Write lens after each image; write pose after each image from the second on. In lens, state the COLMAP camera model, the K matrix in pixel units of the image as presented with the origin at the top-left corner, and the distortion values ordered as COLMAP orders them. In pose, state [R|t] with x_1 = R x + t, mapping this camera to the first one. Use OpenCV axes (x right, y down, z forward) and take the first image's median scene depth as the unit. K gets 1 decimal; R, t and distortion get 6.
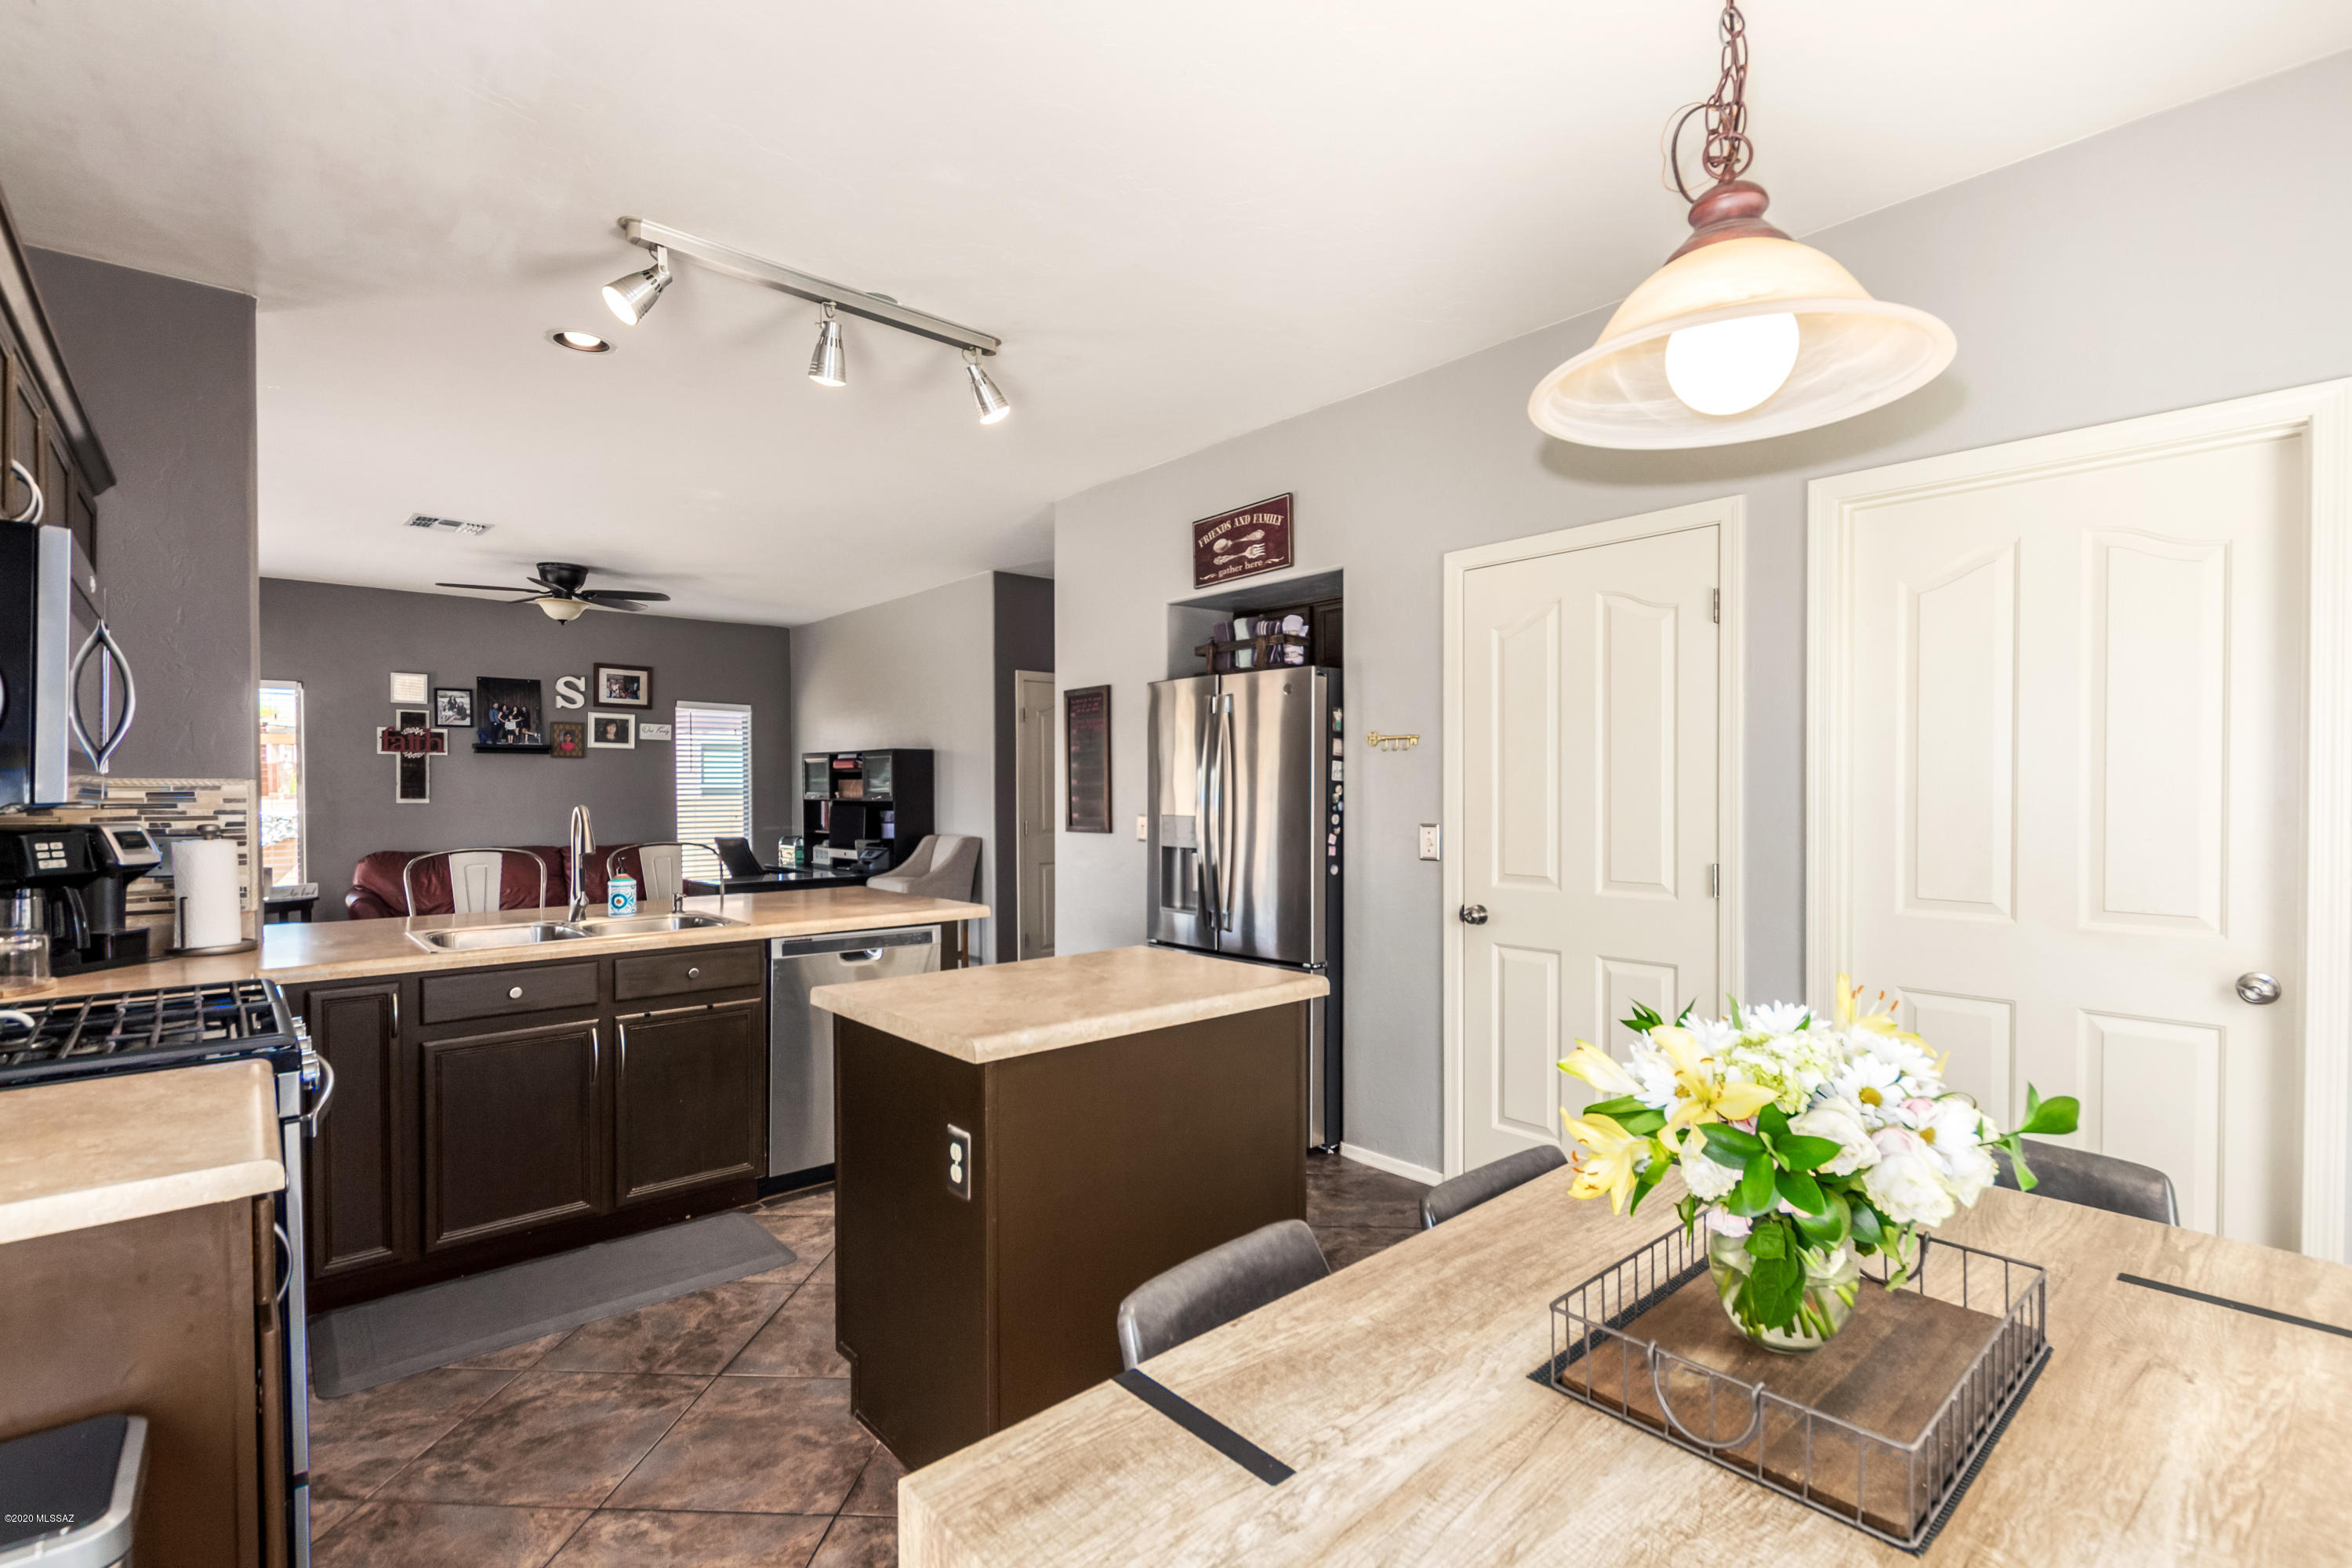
lens RADIAL K [[1069.1, 0, 1173.4], [0, 1069.1, 789.9], [0, 0, 1]] dist [0.002082, 0.000168]
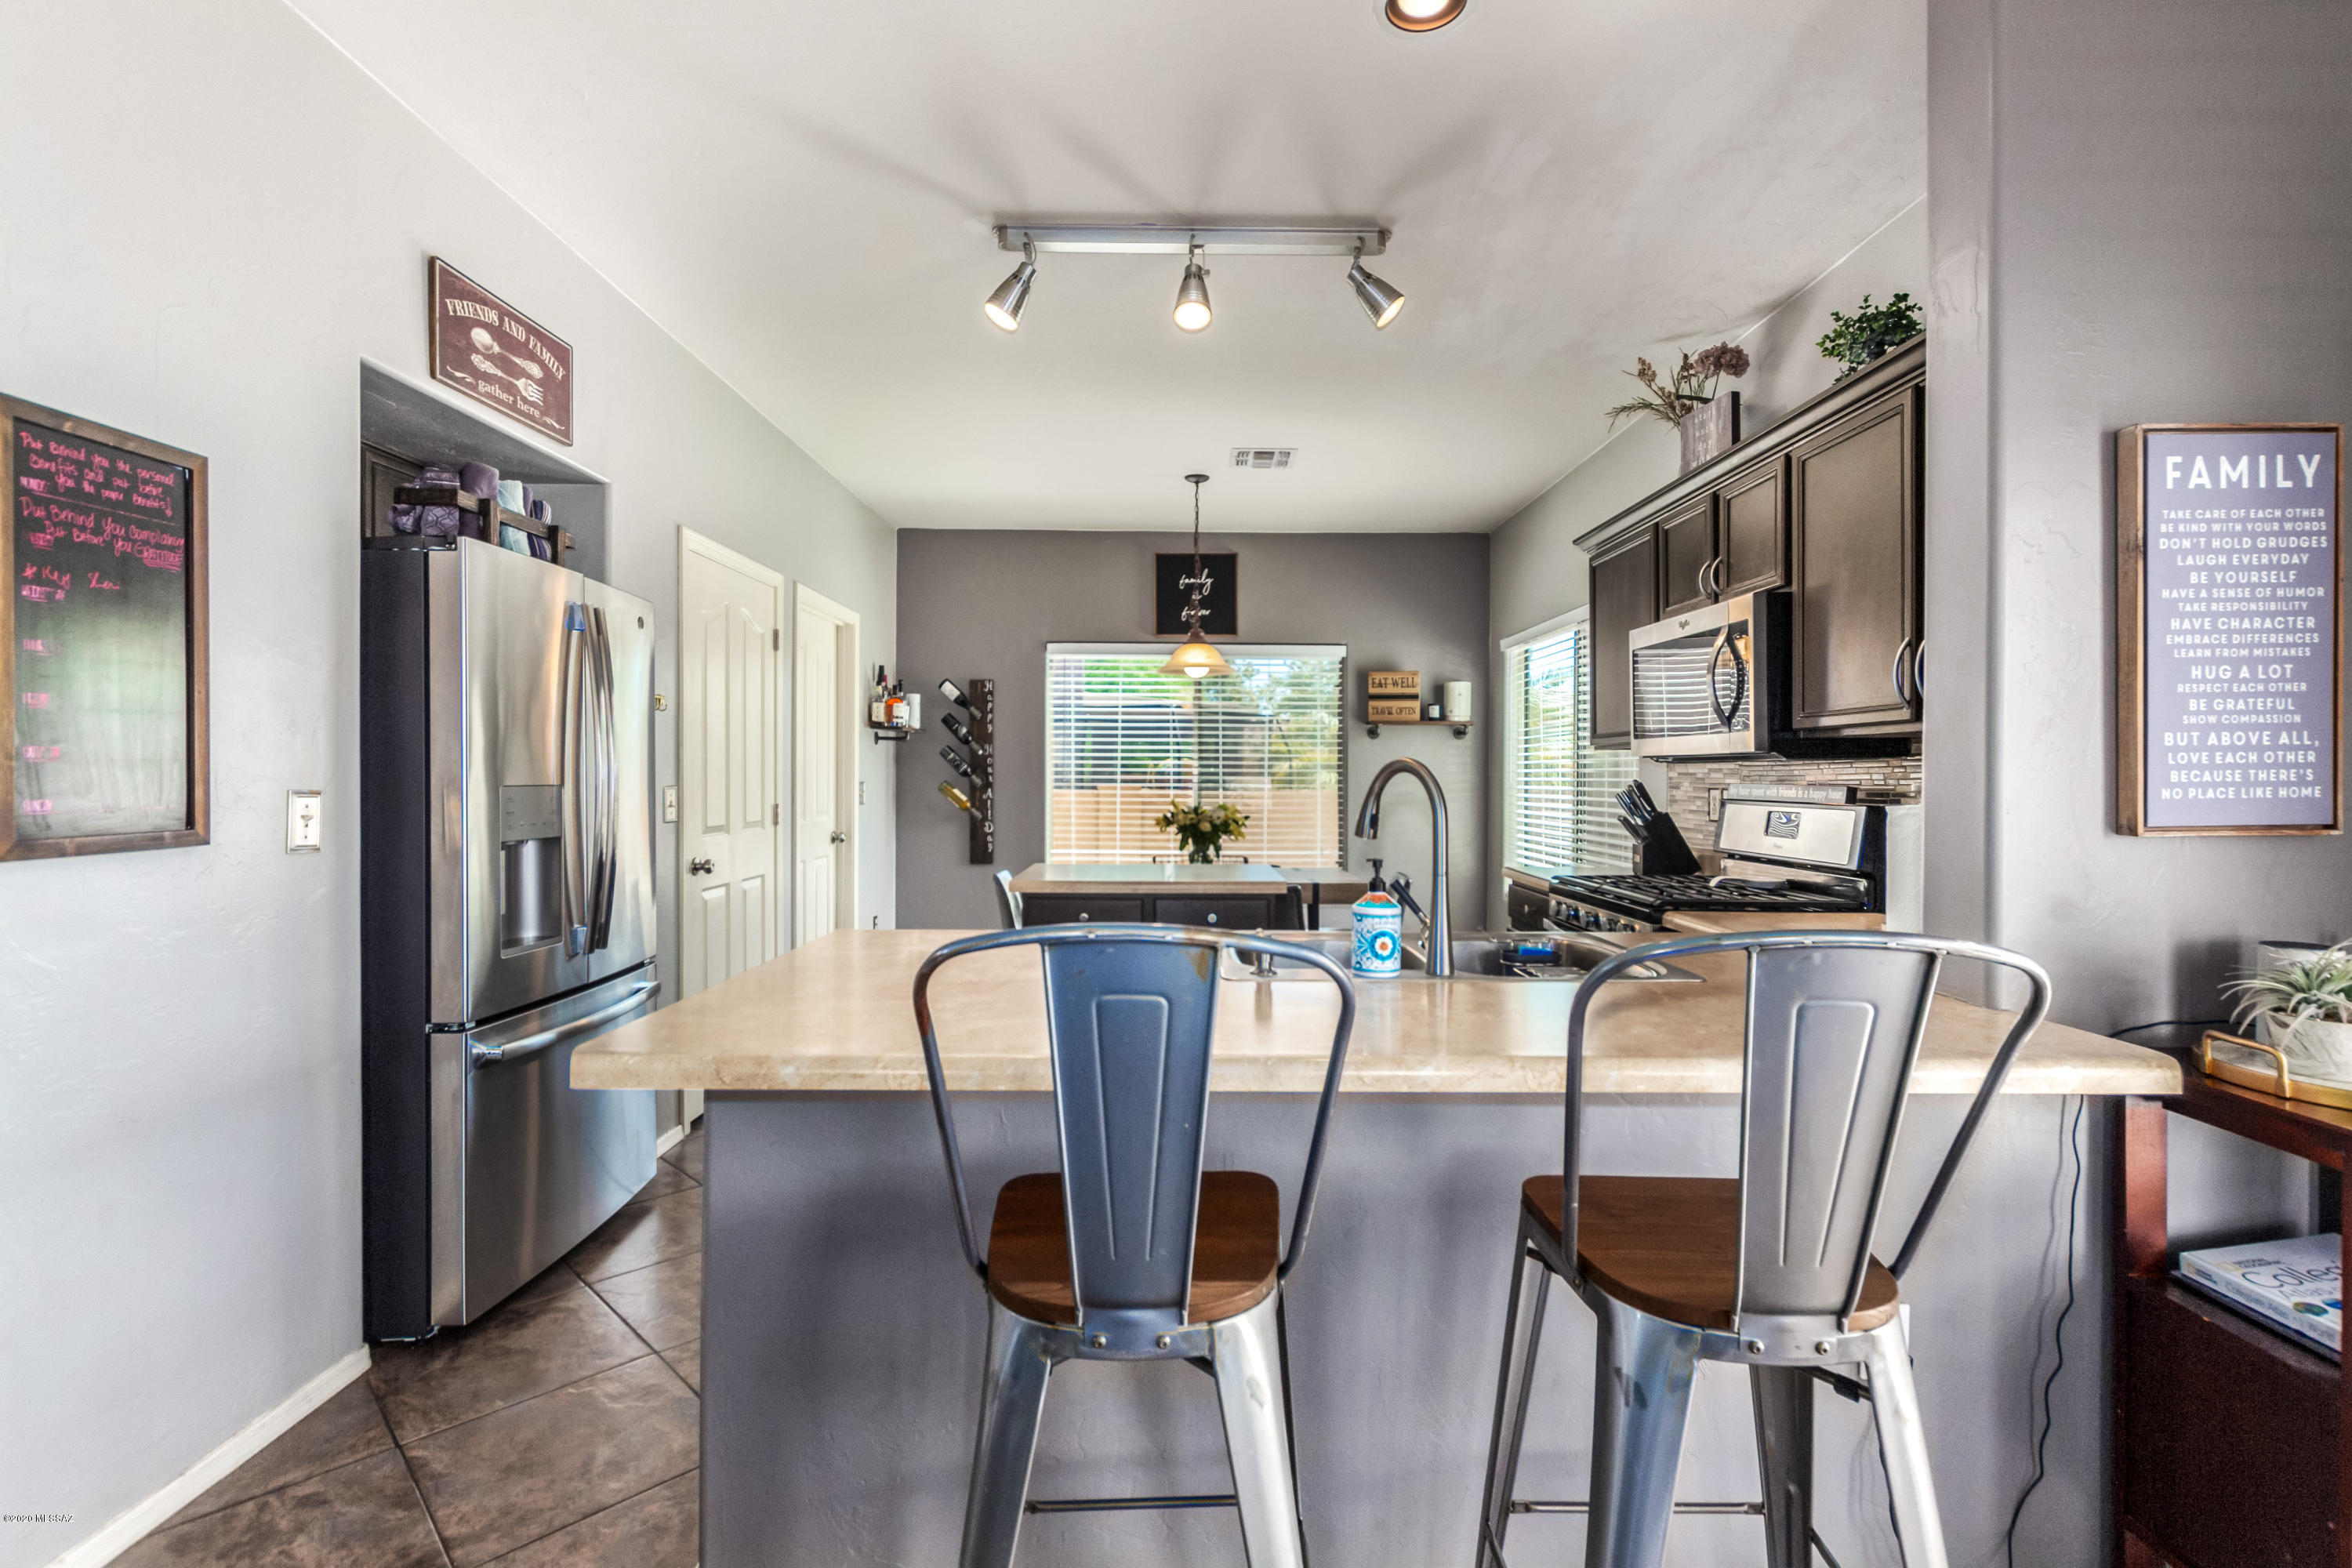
lens RADIAL K [[1069.1, 0, 1168.2], [0, 1069.1, 773.6], [0, 0, 1]] dist [0.002082, 0.000168]
pose [[-0.746605, 0.000440, 0.665268, -0.658252], [0.004895, 0.999976, 0.004832, 0.014449], [-0.665250, 0.006864, -0.746589, 1.222600]]
